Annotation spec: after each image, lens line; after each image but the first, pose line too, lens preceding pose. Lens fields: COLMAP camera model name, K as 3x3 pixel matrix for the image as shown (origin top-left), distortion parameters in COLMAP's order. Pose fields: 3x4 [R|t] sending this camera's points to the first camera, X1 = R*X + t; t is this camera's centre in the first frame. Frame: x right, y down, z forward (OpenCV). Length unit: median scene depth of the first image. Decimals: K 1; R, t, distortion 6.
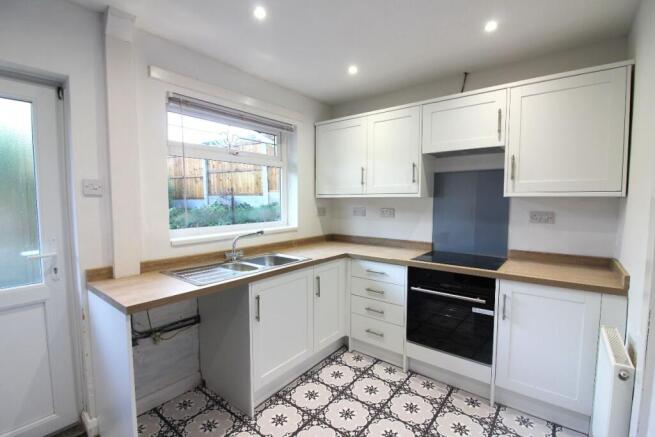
lens RADIAL K [[303.5, 0, 325.6], [0, 303.5, 219.7], [0, 0, 1]] dist [-0.002476, 0.000336]
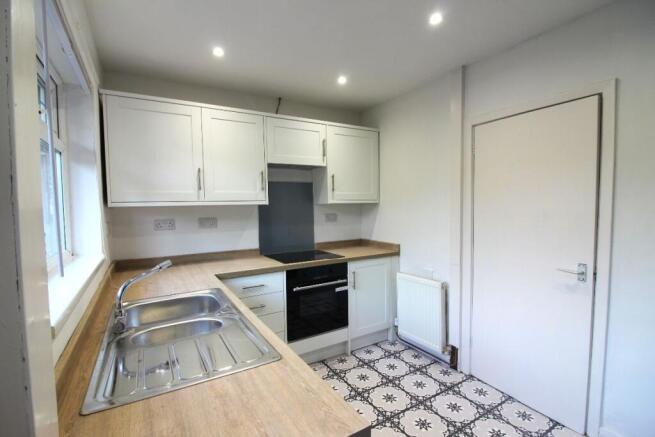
lens RADIAL K [[303.5, 0, 313.6], [0, 303.5, 220.0], [0, 0, 1]] dist [-0.002476, 0.000336]
pose [[0.375108, -0.050005, 0.925632, -0.665806], [0.079746, 0.996583, 0.021521, -0.034950], [-0.923545, 0.065742, 0.377814, 0.522380]]
